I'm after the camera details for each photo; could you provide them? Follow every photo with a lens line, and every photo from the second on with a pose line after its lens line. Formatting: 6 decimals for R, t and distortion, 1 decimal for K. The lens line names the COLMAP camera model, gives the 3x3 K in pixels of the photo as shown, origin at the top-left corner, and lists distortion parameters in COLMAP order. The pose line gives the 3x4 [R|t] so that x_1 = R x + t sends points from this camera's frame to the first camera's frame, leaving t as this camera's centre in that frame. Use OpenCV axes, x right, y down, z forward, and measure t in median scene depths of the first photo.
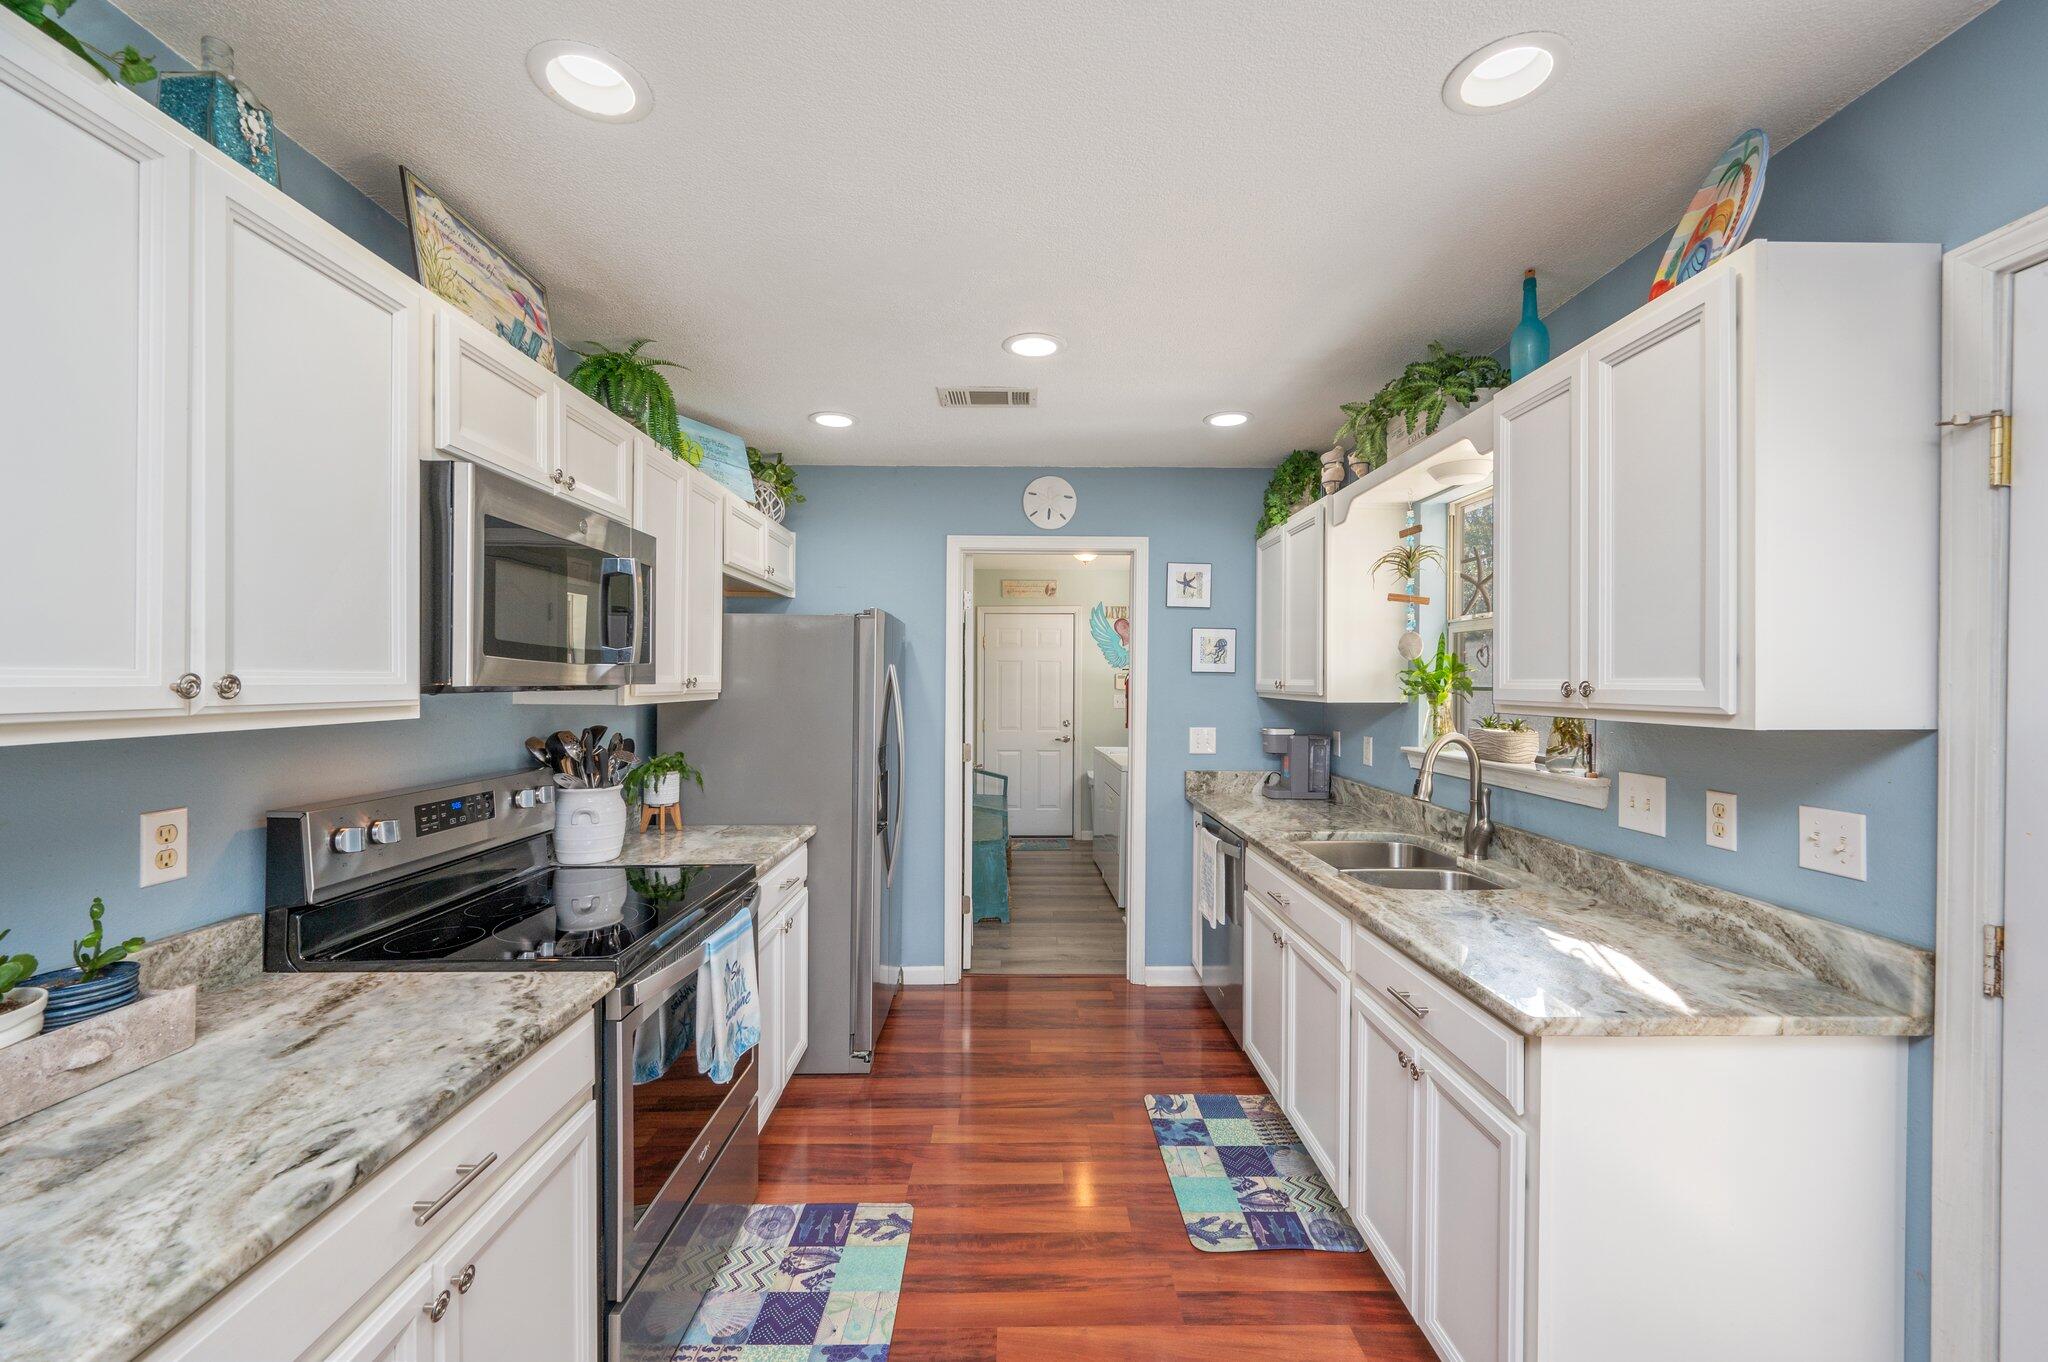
lens RADIAL K [[813.0, 0, 1030.7], [0, 813.0, 683.9], [0, 0, 1]] dist [-0.001853, 0.000528]
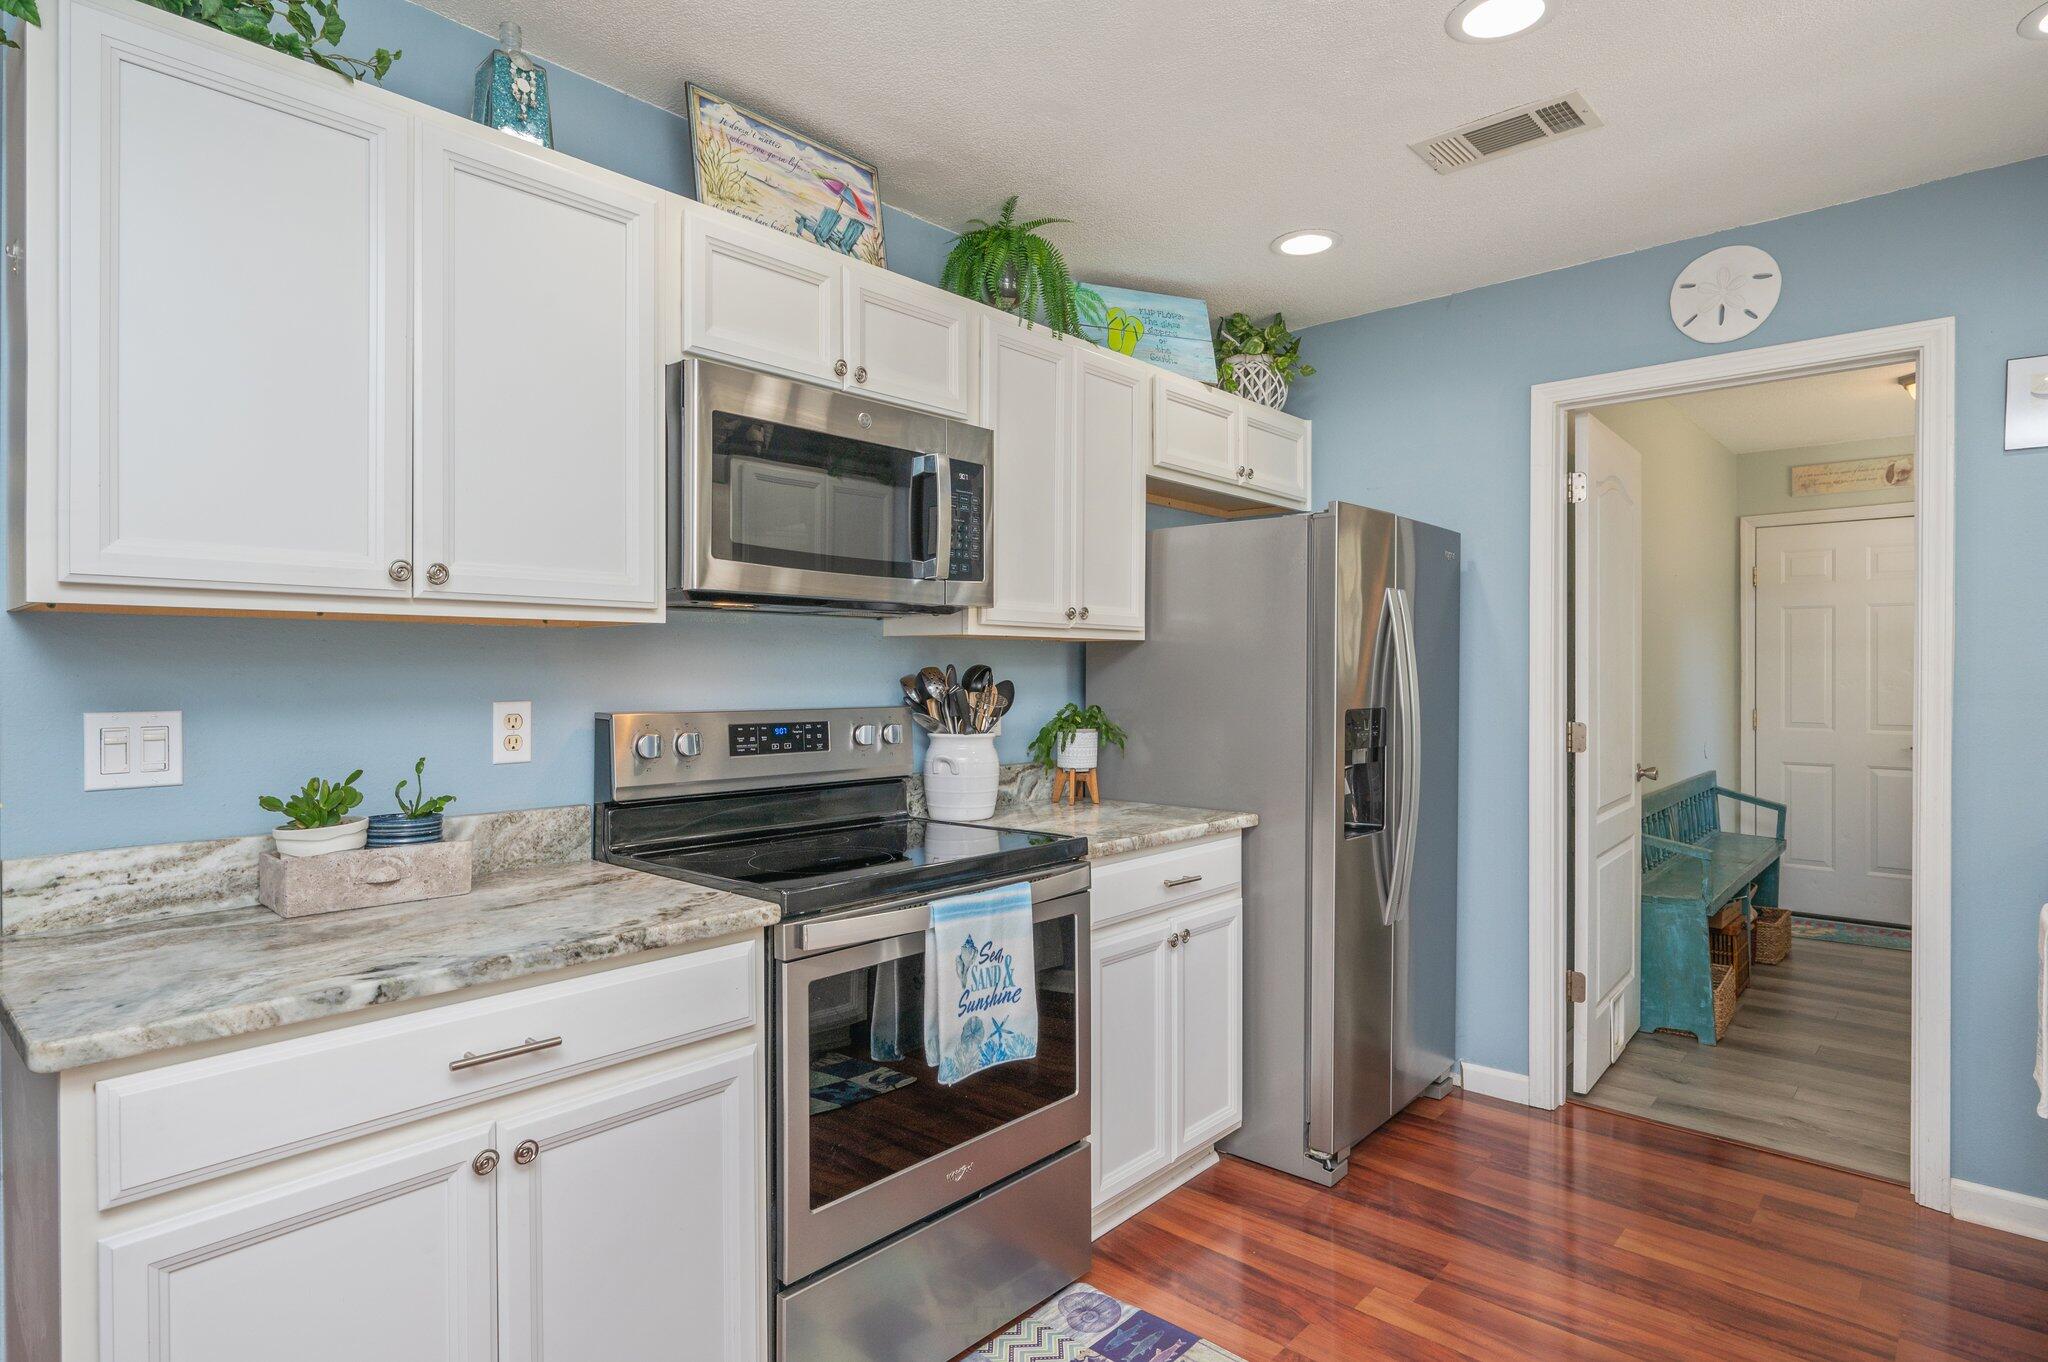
lens RADIAL K [[1097.5, 0, 1028.5], [0, 1097.5, 674.3], [0, 0, 1]] dist [0.002456, -0.004105]
pose [[0.729951, -0.001601, -0.683497, 0.291302], [-0.000852, 0.999994, -0.003252, 0.063696], [0.683499, 0.002956, 0.729946, 0.185509]]
